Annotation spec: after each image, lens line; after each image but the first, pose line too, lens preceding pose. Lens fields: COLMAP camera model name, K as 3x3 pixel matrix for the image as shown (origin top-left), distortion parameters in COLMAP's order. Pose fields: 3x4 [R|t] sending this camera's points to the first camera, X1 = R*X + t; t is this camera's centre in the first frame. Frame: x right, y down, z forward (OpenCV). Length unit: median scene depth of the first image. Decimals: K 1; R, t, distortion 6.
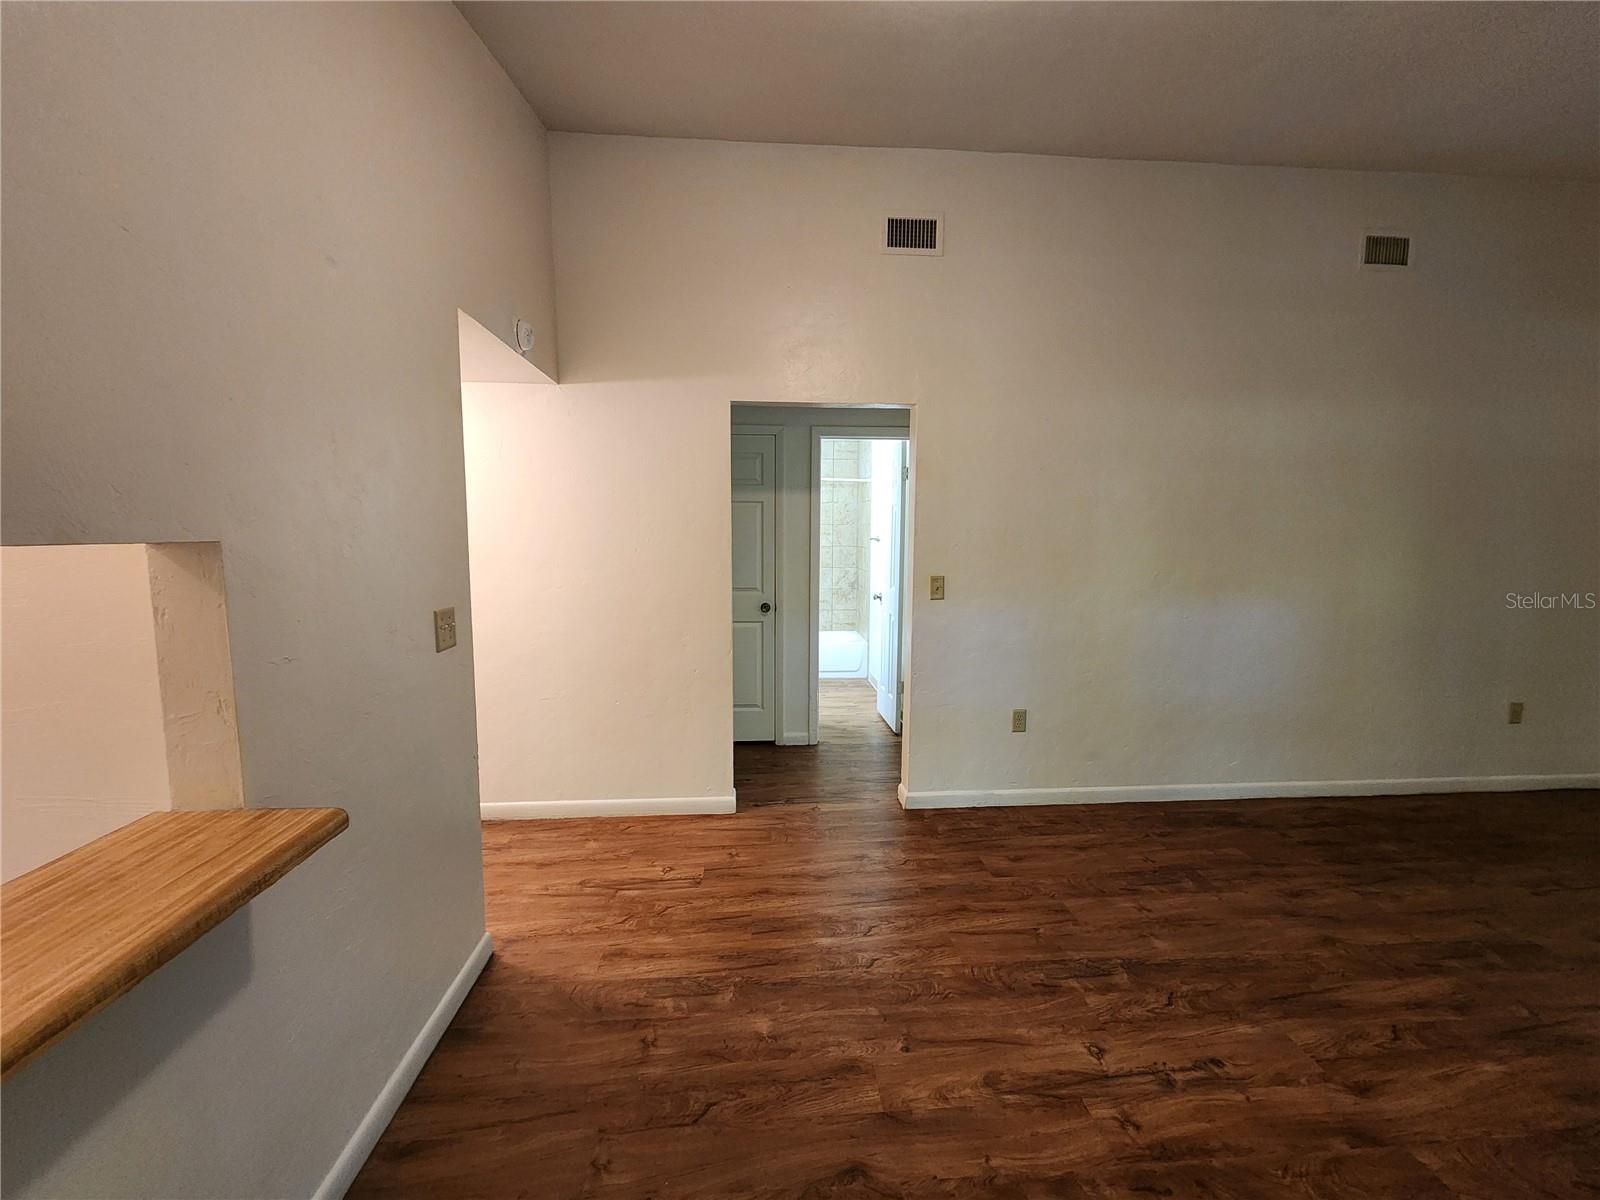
lens RADIAL K [[657.2, 0, 799.7], [0, 657.2, 599.0], [0, 0, 1]] dist [-0.002534, 0.000320]
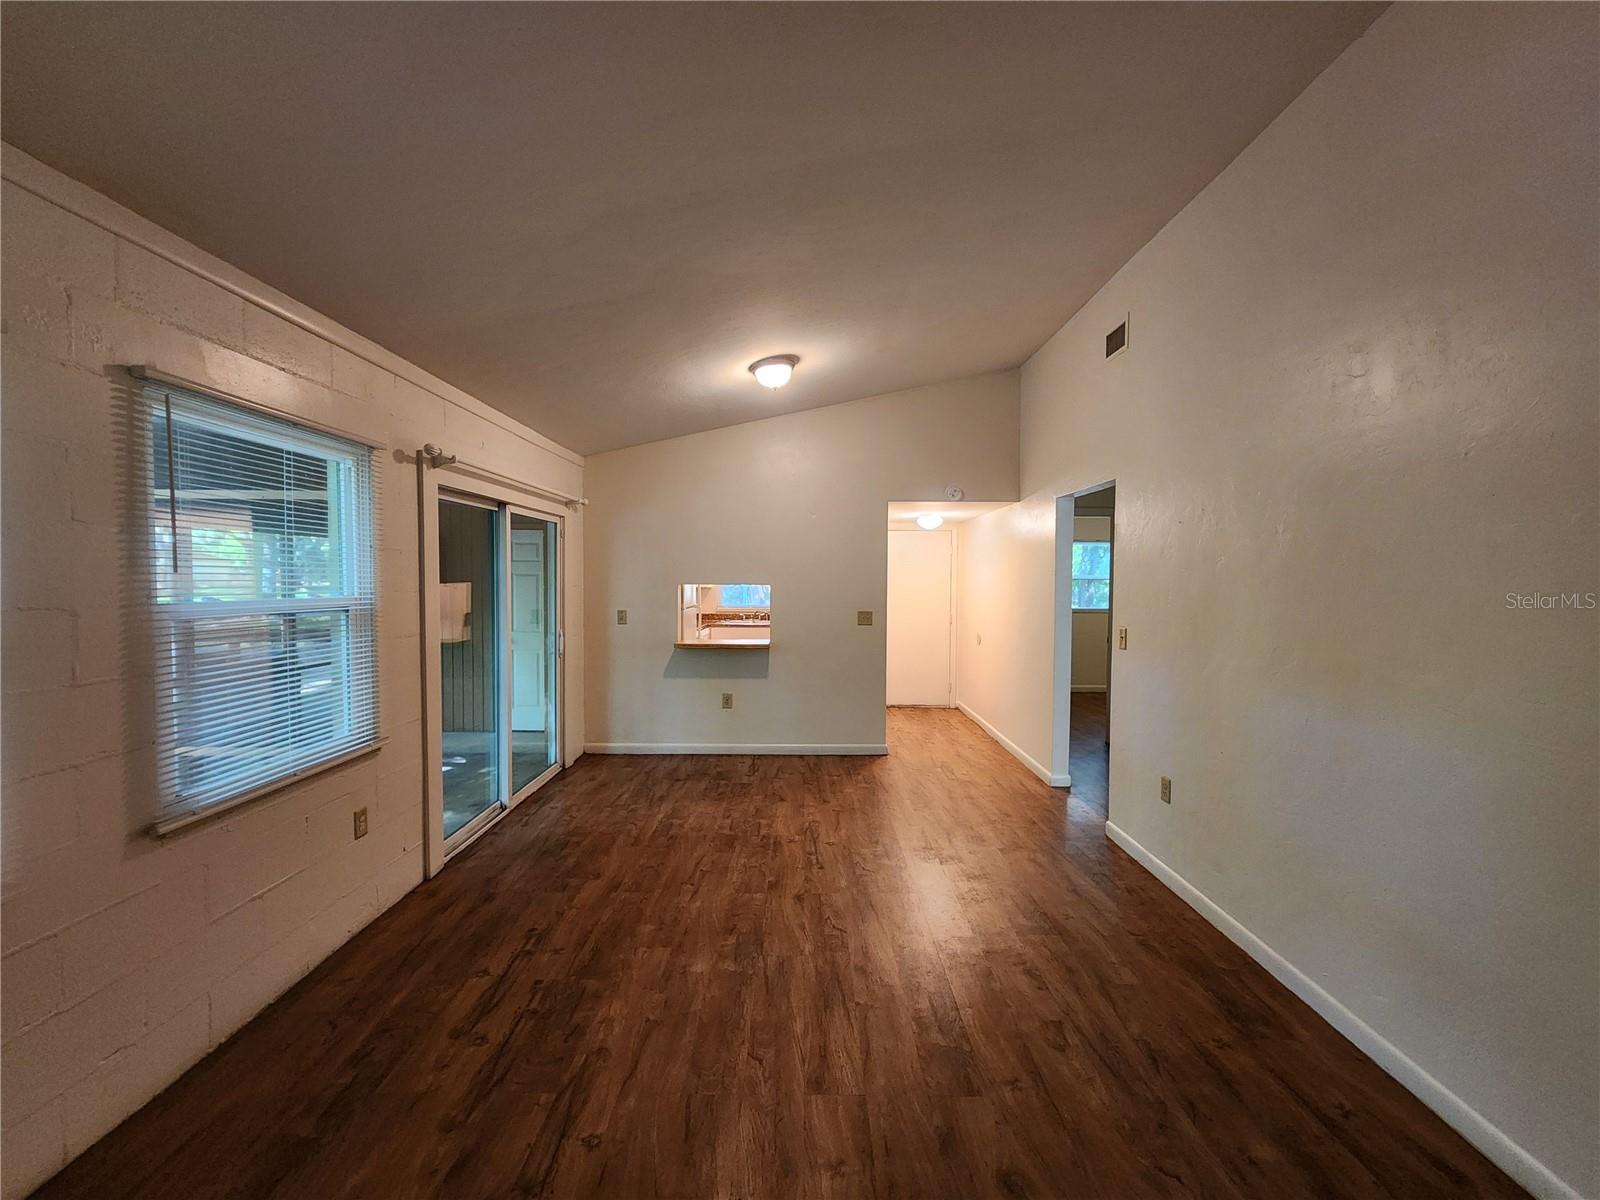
lens RADIAL K [[657.2, 0, 801.5], [0, 657.2, 603.1], [0, 0, 1]] dist [-0.002534, 0.000320]
pose [[-0.077601, 0.035379, -0.996357, 1.620753], [-0.109311, 0.993043, 0.043775, -0.079411], [0.990974, 0.112309, -0.073194, 0.650651]]
